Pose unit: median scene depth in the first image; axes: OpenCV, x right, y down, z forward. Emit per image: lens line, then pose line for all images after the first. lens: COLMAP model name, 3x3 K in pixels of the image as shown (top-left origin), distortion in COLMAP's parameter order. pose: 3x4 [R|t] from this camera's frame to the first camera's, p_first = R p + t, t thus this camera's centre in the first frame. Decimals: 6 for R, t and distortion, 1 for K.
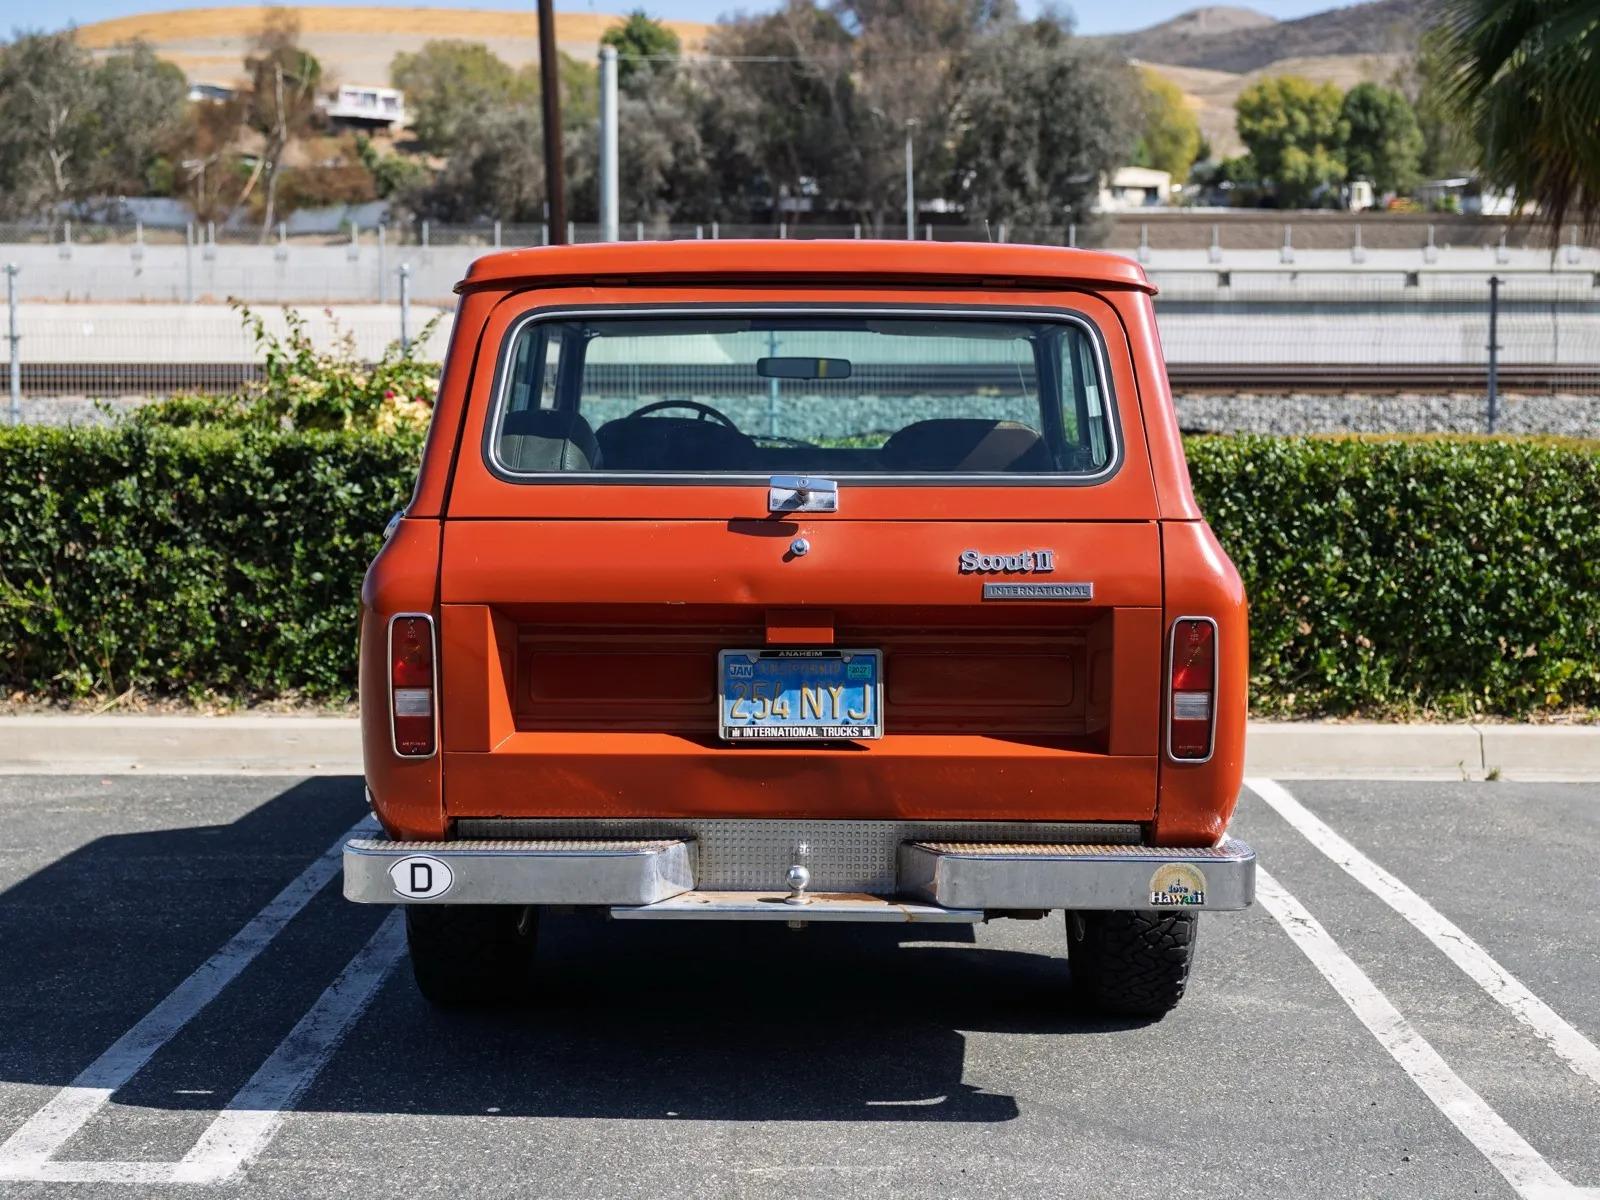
lens RADIAL K [[2321.6, 0, 800.0], [0, 2321.6, 600.0], [0, 0, 1]] dist [0.068468, -0.099575]
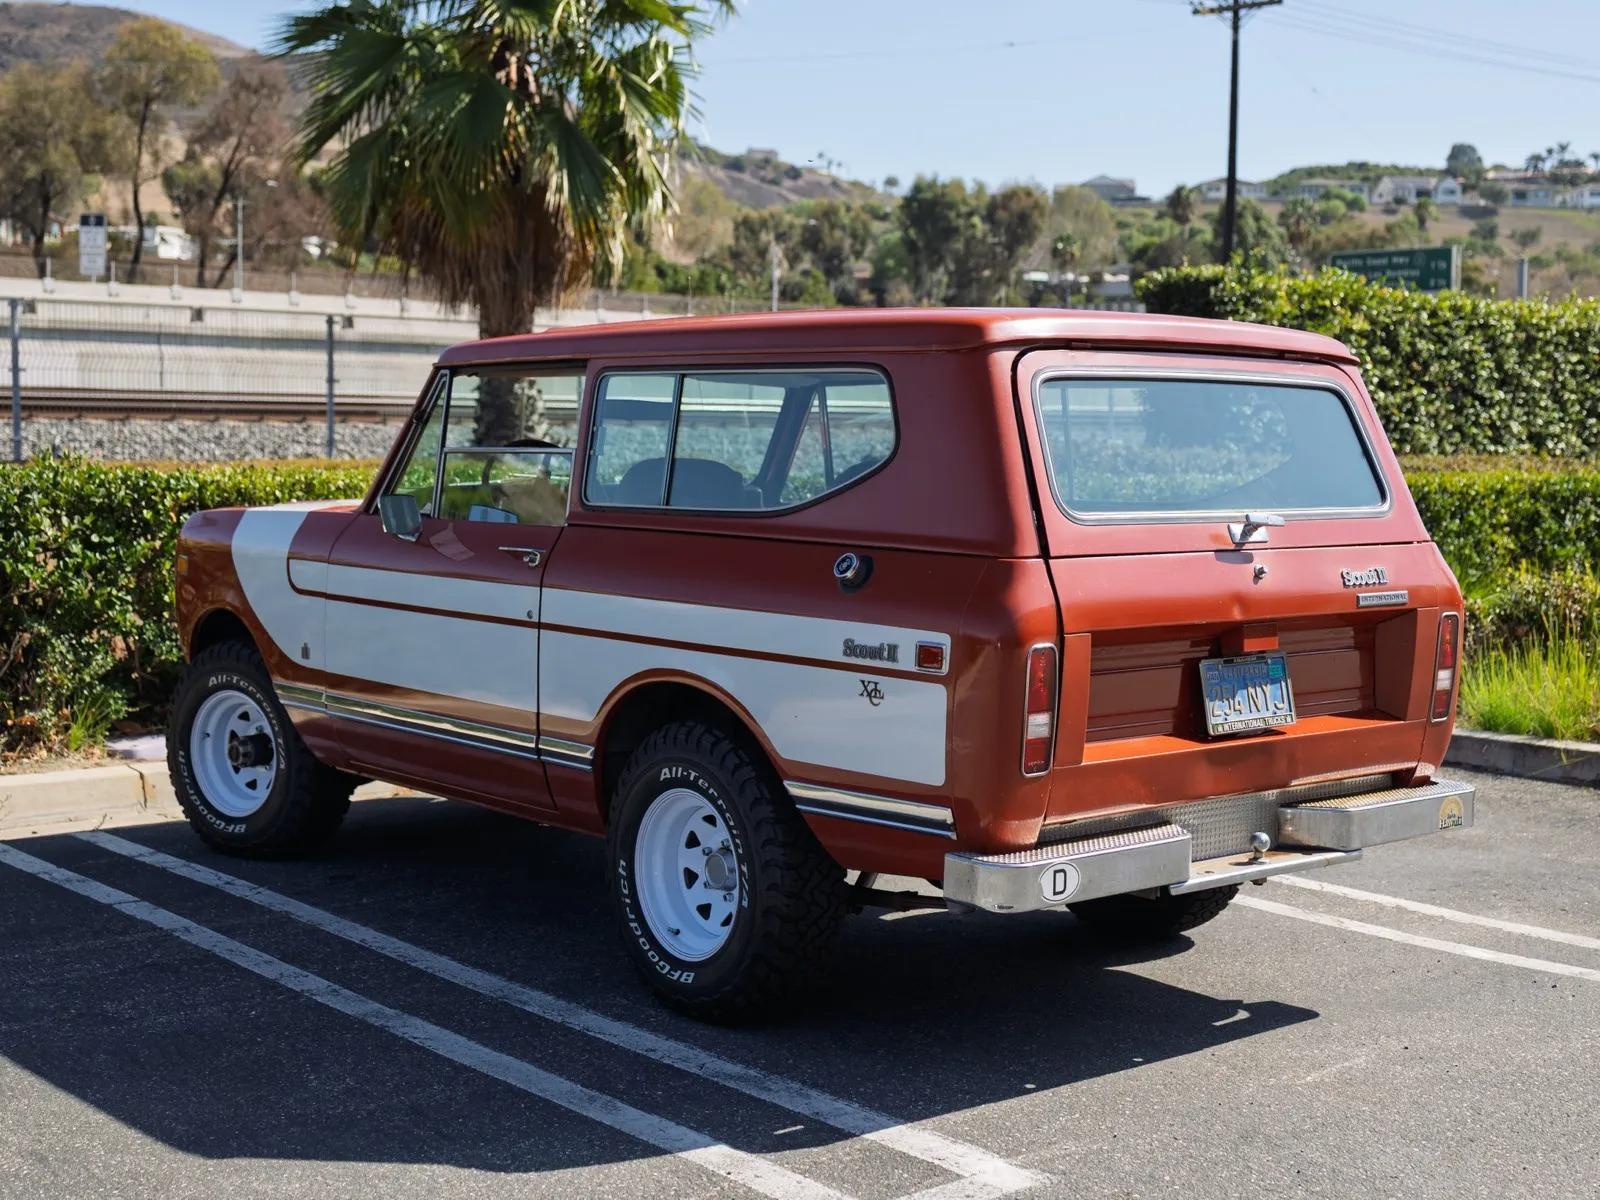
lens RADIAL K [[2154.6, 0, 800.0], [0, 2154.6, 600.0], [0, 0, 1]] dist [0.013261, 0.016774]
pose [[0.745816, -0.044087, 0.664691, -0.841968], [0.045125, 0.998859, 0.015620, -0.032964], [-0.664622, 0.018345, 0.746955, 0.283044]]
